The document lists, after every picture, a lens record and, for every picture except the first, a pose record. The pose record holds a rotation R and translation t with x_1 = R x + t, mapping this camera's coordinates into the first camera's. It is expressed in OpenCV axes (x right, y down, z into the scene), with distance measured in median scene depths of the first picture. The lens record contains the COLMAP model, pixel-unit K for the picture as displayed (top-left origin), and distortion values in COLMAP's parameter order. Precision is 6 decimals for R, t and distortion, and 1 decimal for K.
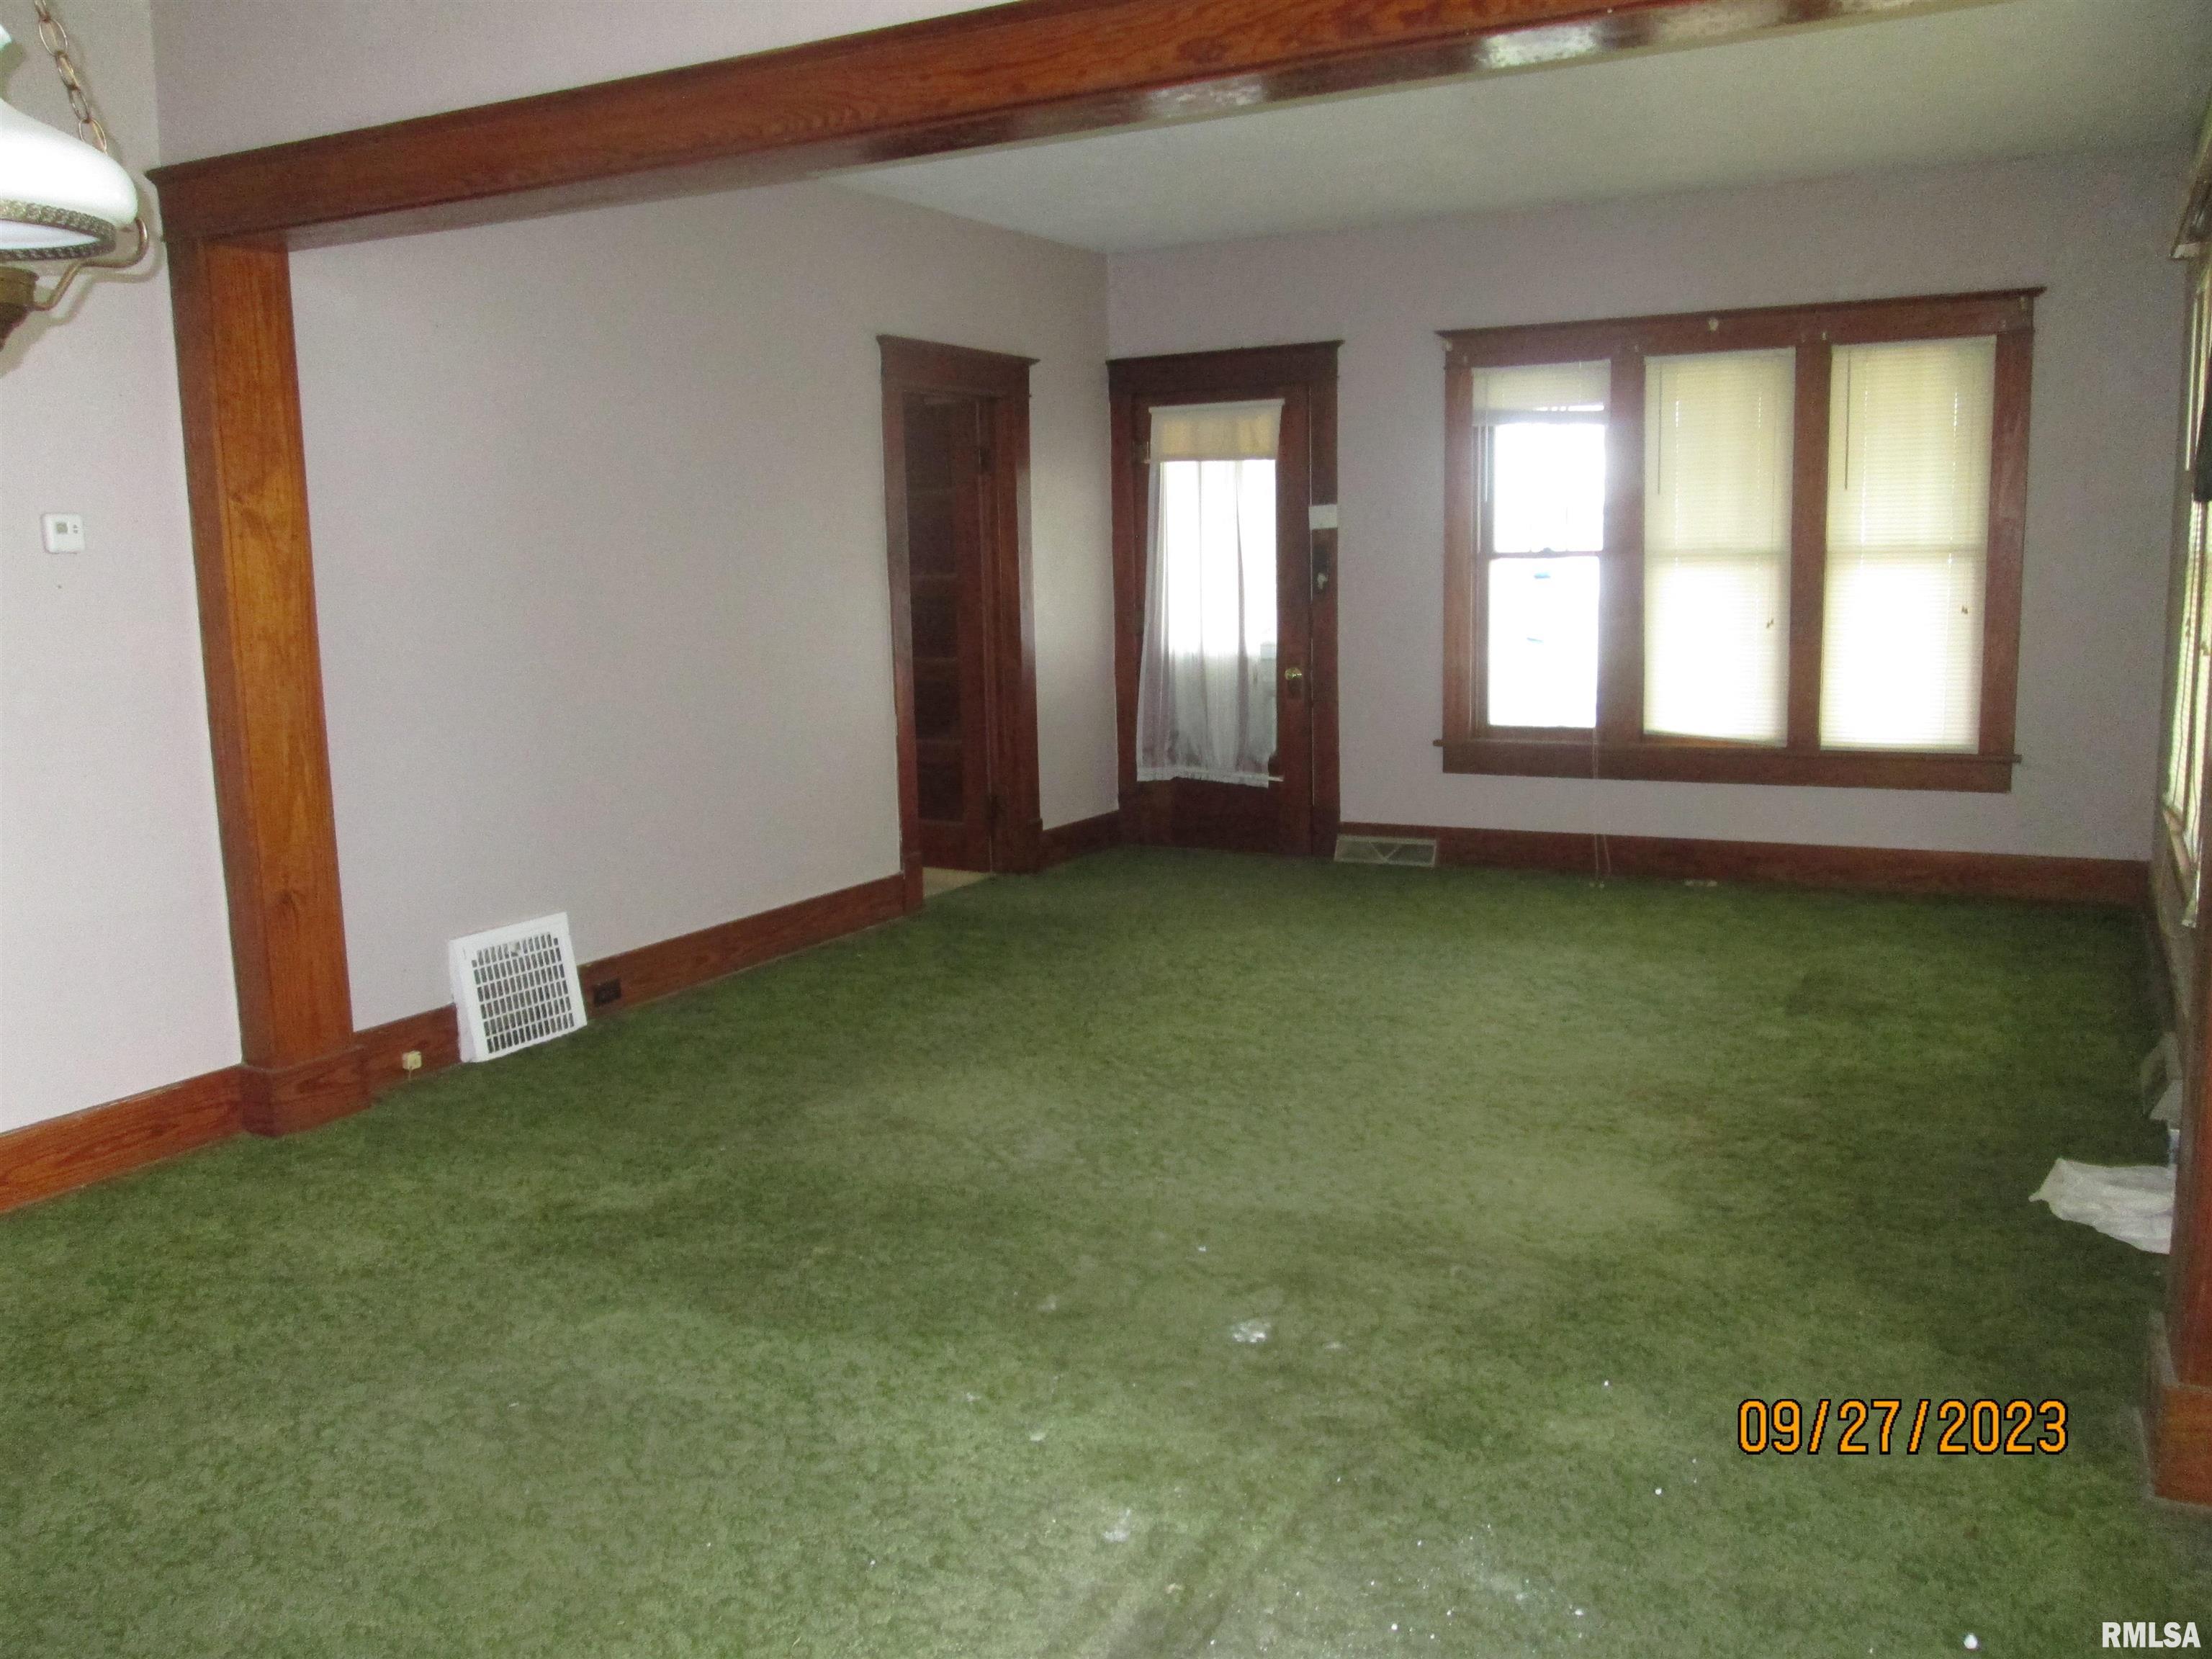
lens RADIAL K [[1822.3, 0, 1106.0], [0, 1822.3, 829.5], [0, 0, 1]] dist [-0.032066, 0.003708]
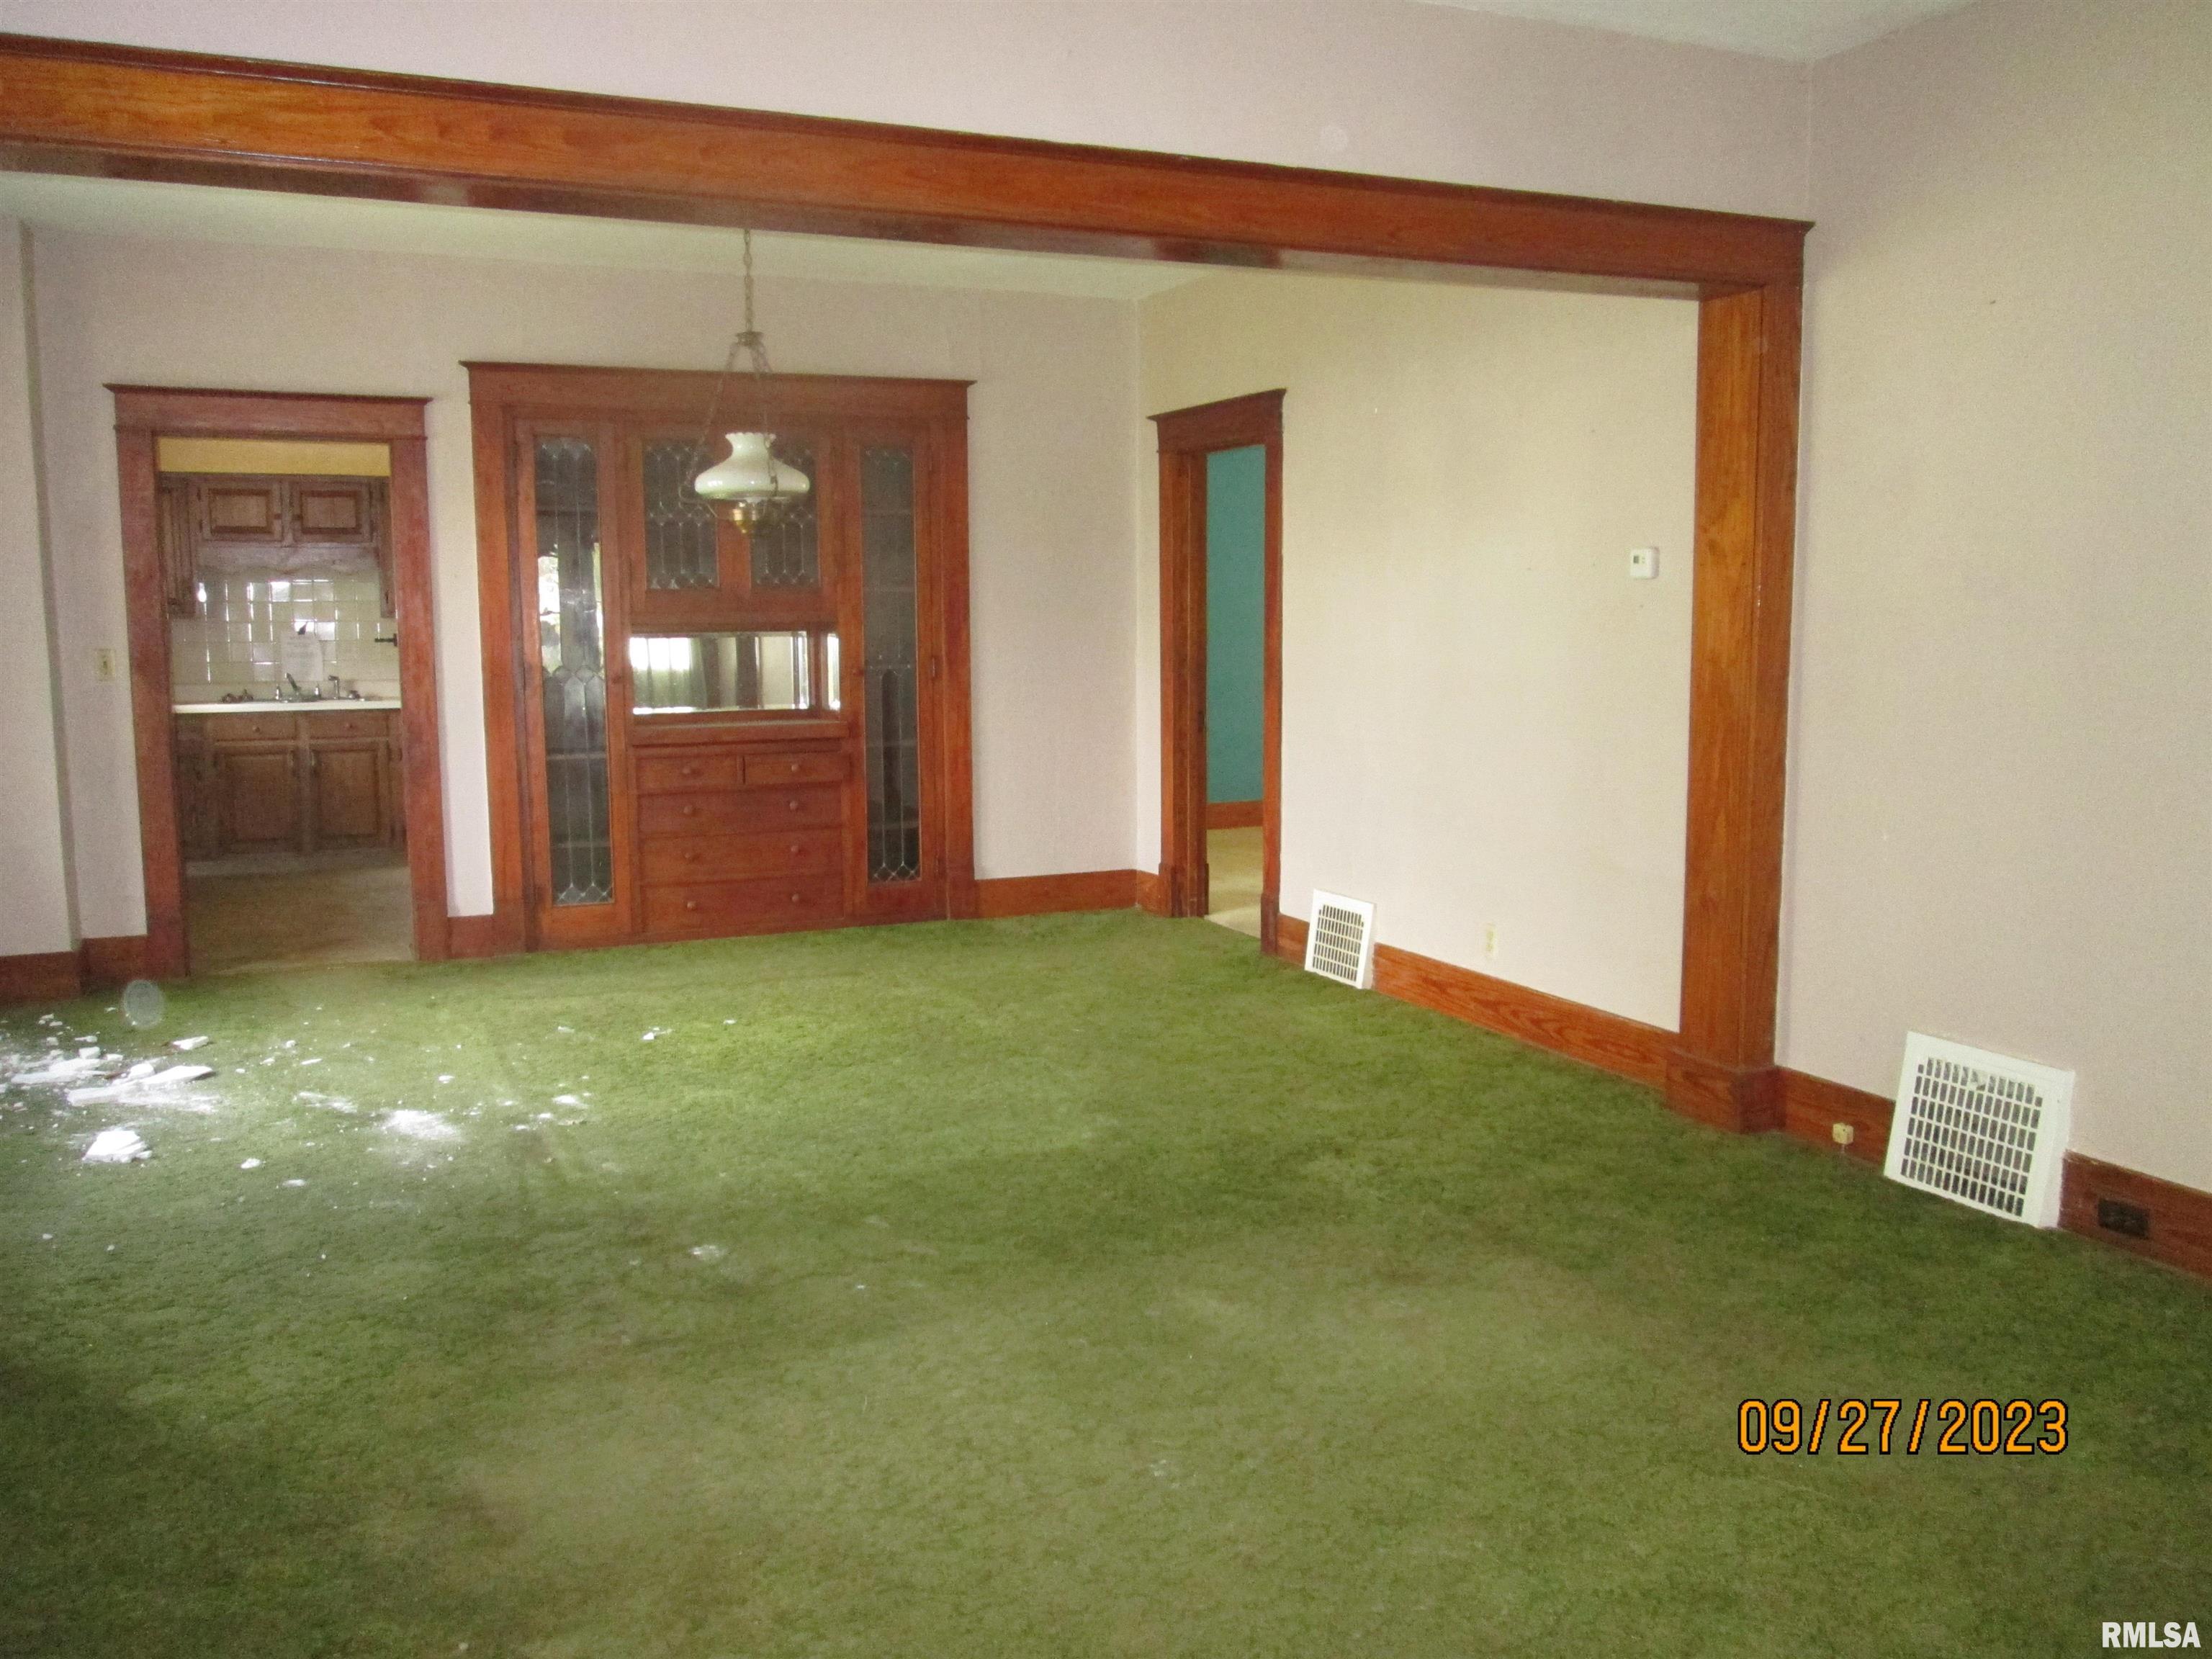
lens RADIAL K [[1822.3, 0, 1106.0], [0, 1822.3, 829.5], [0, 0, 1]] dist [-0.032066, 0.003708]
pose [[-0.618967, 0.127491, -0.775001, 0.699227], [-0.091509, 0.968311, 0.232377, -0.260073], [0.780068, 0.214754, -0.587686, 1.583699]]
